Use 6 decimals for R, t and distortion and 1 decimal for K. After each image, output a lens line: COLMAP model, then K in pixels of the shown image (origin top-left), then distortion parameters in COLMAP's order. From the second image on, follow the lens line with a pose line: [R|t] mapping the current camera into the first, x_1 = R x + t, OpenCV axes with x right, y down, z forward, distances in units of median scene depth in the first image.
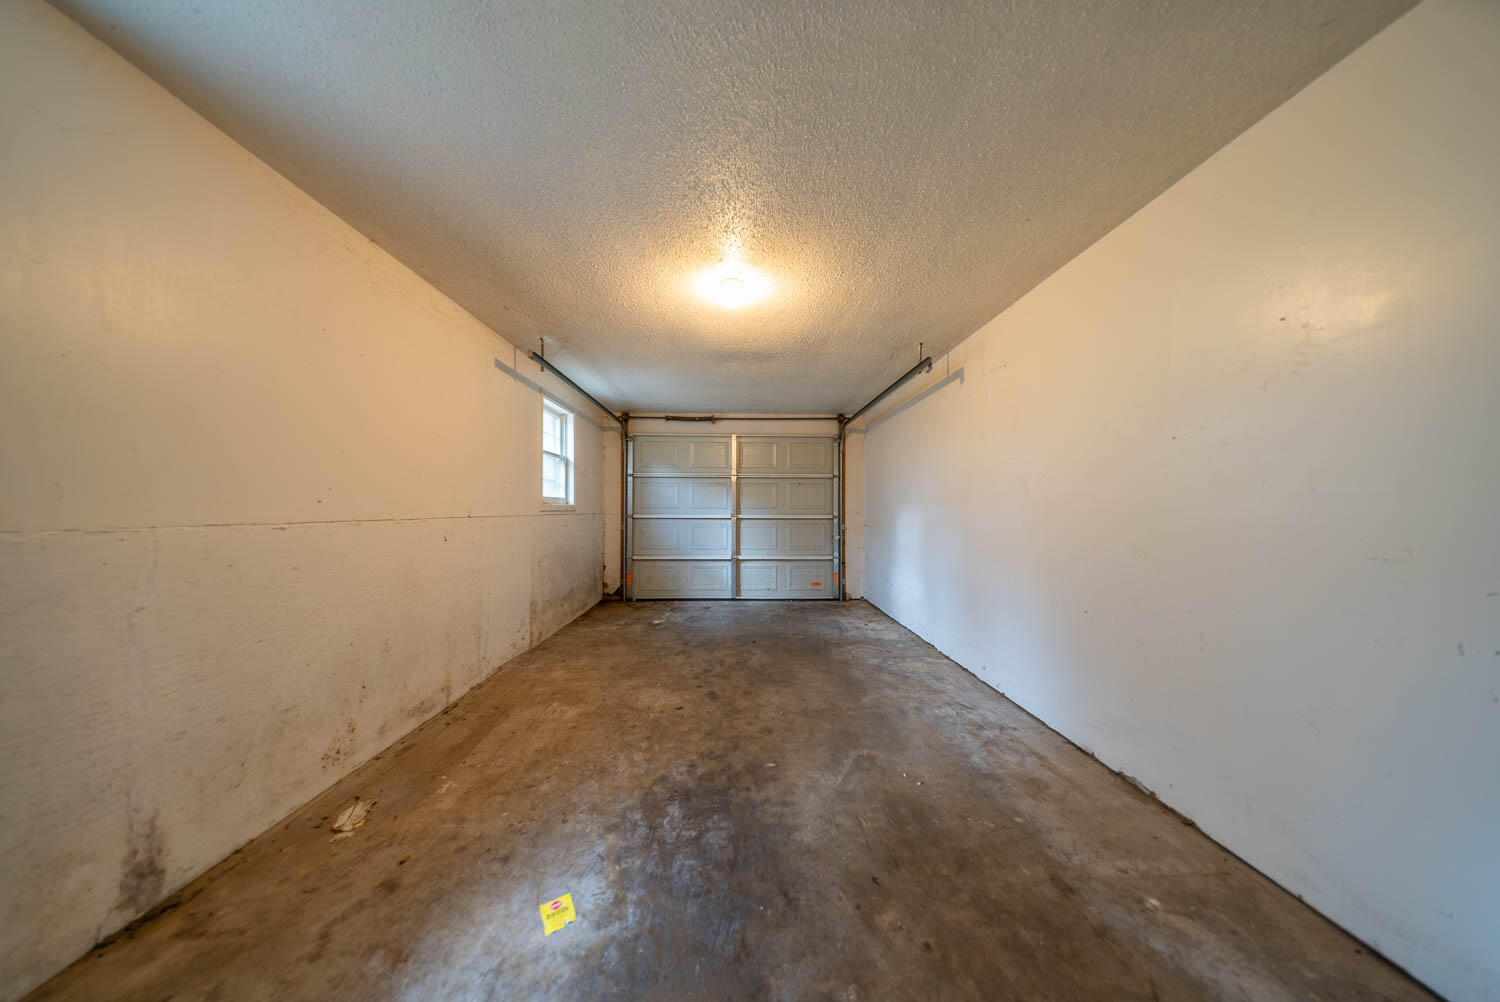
lens RADIAL K [[438.9, 0, 750.3], [0, 438.9, 506.4], [0, 0, 1]] dist [-0.000912, -0.000186]
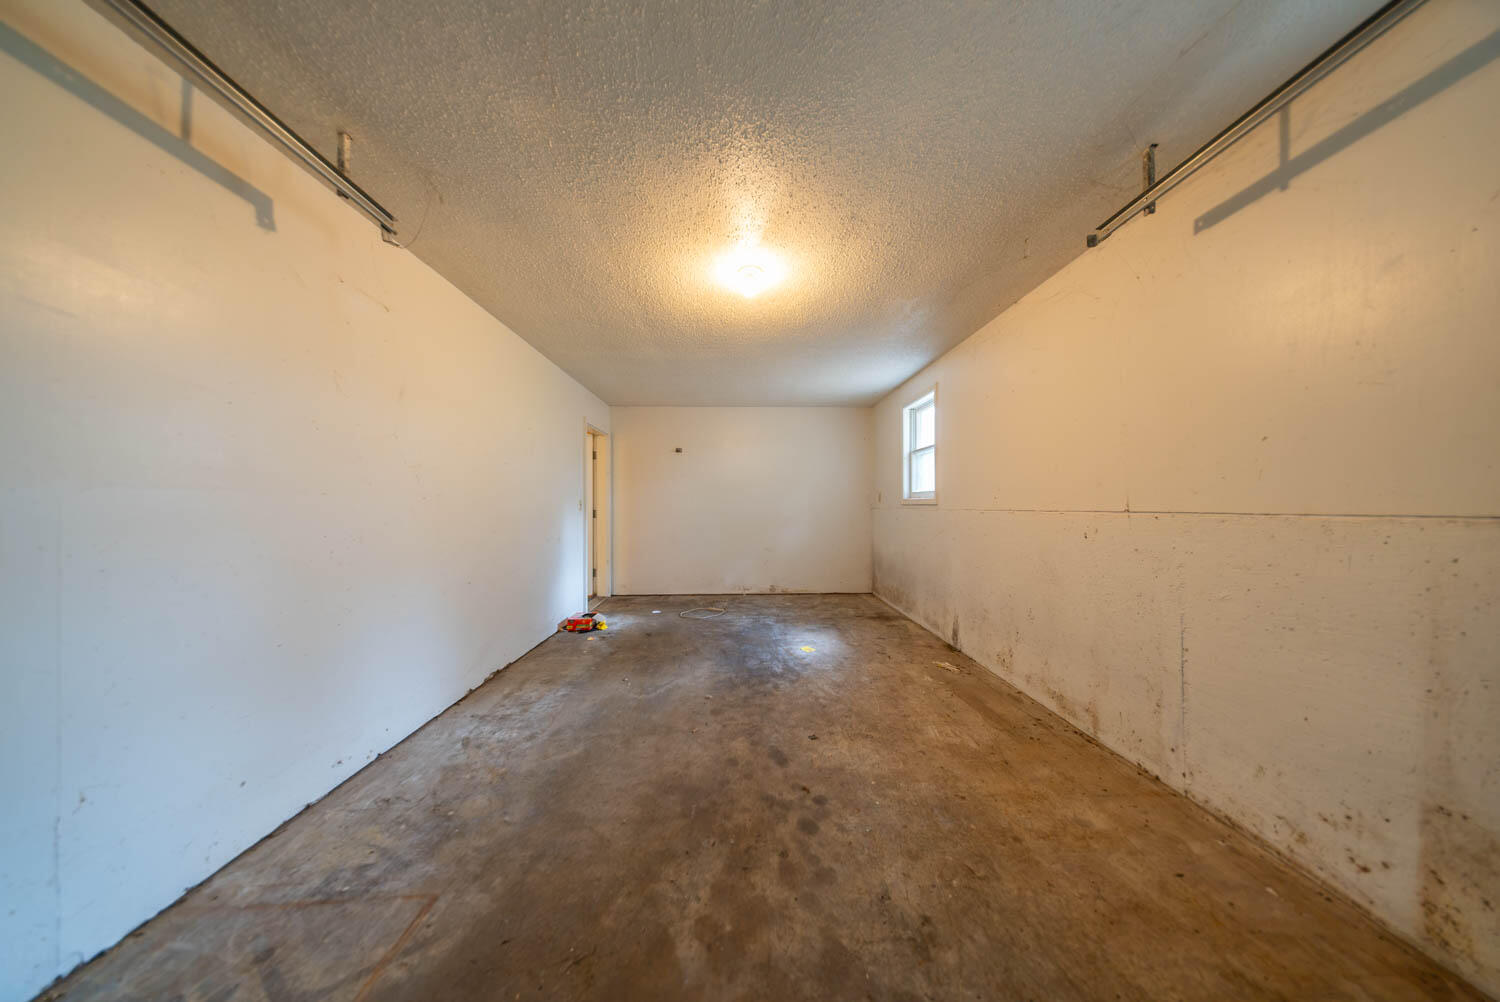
lens RADIAL K [[438.9, 0, 749.5], [0, 438.9, 504.5], [0, 0, 1]] dist [-0.000912, -0.000186]
pose [[-0.999992, -0.000132, 0.003877, -0.043868], [-0.000171, 0.999950, -0.009954, 0.022549], [-0.003875, -0.009954, -0.999943, 1.968979]]
